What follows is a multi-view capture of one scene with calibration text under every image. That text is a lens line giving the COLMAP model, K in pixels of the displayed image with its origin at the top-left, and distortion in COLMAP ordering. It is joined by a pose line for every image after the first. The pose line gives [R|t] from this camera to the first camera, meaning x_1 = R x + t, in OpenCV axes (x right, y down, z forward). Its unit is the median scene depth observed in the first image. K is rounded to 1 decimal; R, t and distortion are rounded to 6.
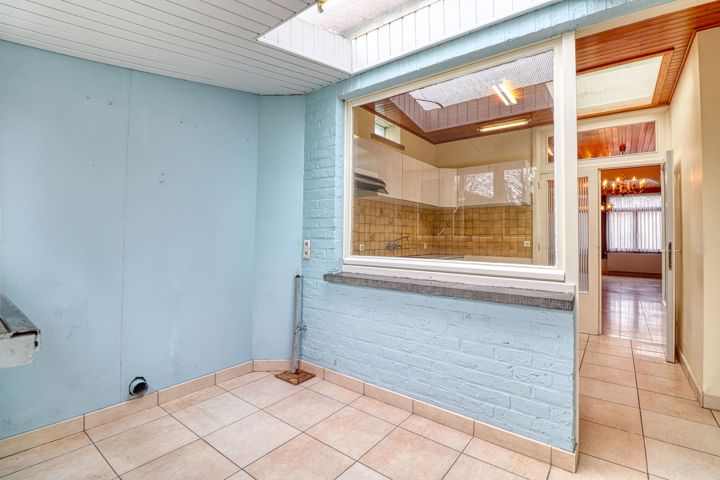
lens RADIAL K [[333.9, 0, 362.4], [0, 333.9, 228.9], [0, 0, 1]] dist [-0.008258, -0.005372]
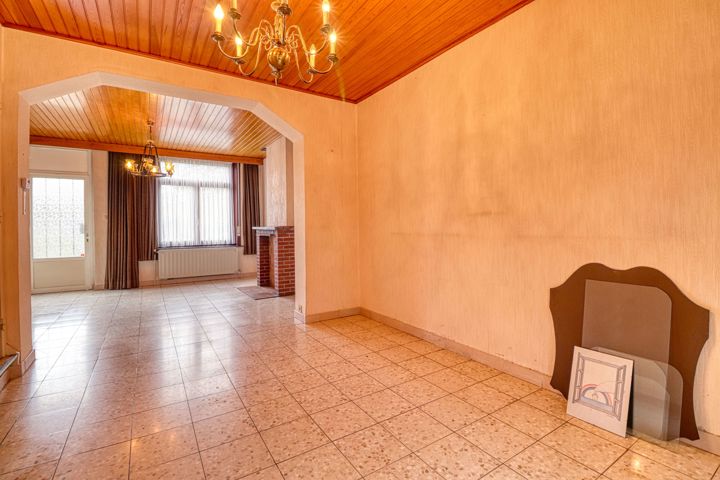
lens RADIAL K [[333.9, 0, 366.9], [0, 333.9, 226.7], [0, 0, 1]] dist [-0.008258, -0.005372]
pose [[0.322953, -0.012896, 0.946327, 0.706716], [-0.009335, 0.999815, 0.016810, 0.037744], [-0.946369, -0.014263, 0.322773, 1.098945]]
